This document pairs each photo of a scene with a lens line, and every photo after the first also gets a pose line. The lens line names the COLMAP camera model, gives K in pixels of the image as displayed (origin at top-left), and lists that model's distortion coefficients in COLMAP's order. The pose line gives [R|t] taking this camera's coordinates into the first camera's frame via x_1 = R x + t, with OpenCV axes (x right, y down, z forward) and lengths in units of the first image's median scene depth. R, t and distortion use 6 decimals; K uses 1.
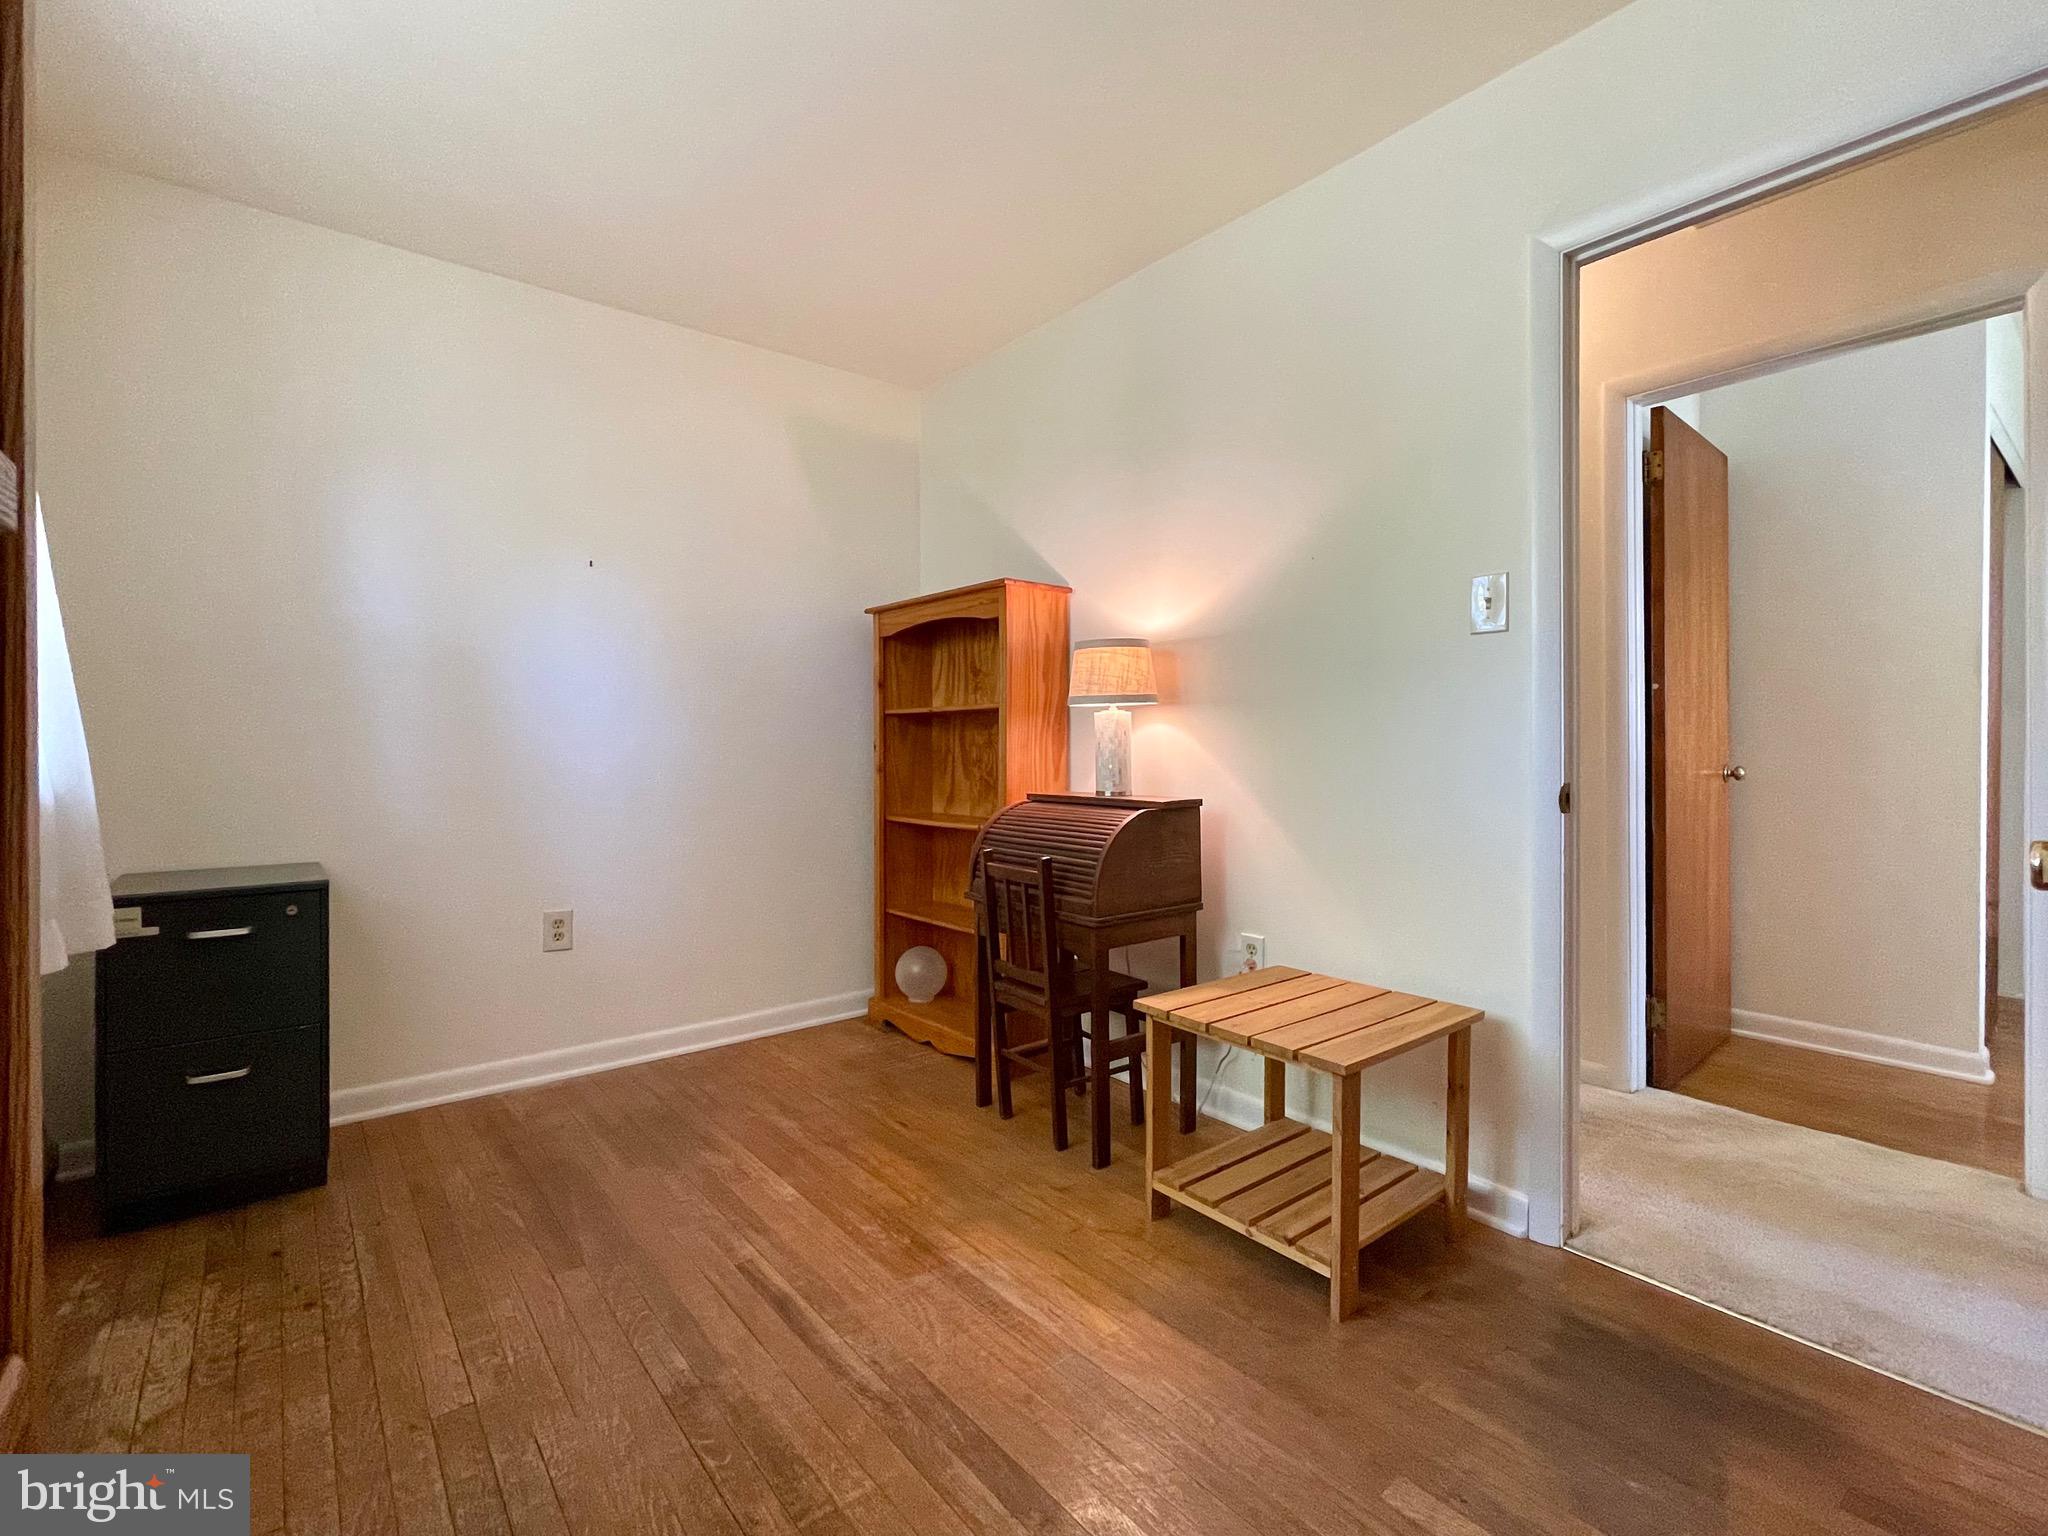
lens RADIAL K [[932.8, 0, 1024.2], [0, 932.8, 762.1], [0, 0, 1]] dist [-0.001680, -0.000391]
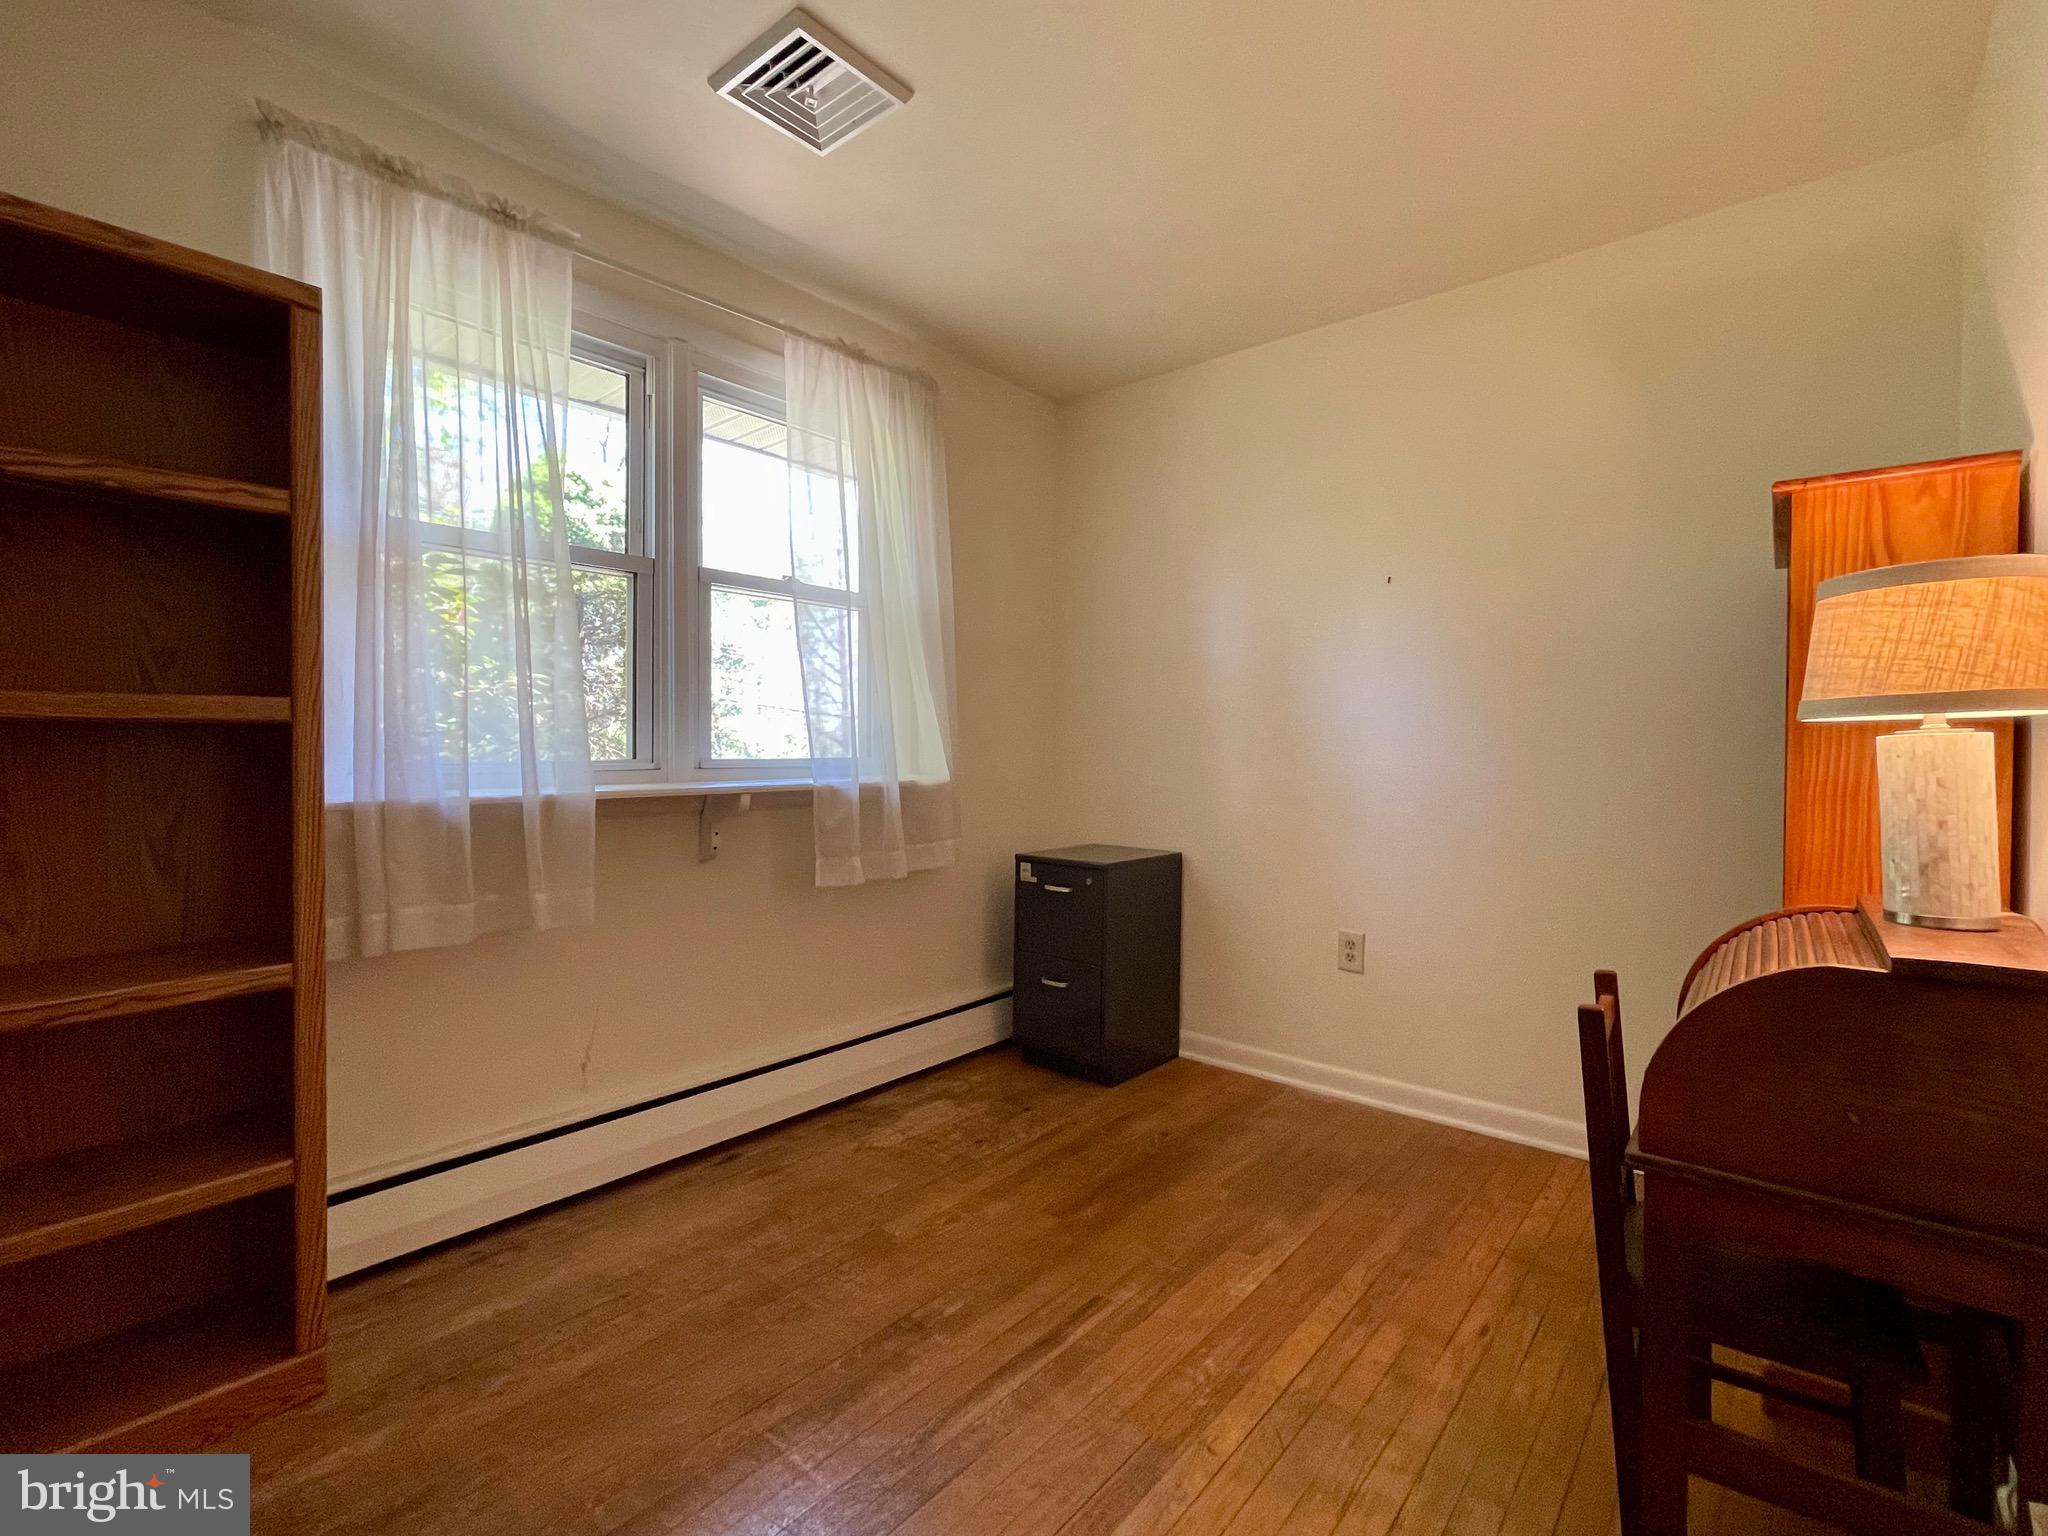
lens RADIAL K [[932.8, 0, 1022.8], [0, 932.8, 756.3], [0, 0, 1]] dist [-0.001680, -0.000391]
pose [[0.182563, 0.018703, -0.983016, 0.481361], [-0.025628, 0.999570, 0.014258, -0.040249], [0.982860, 0.022590, 0.182964, 0.530279]]
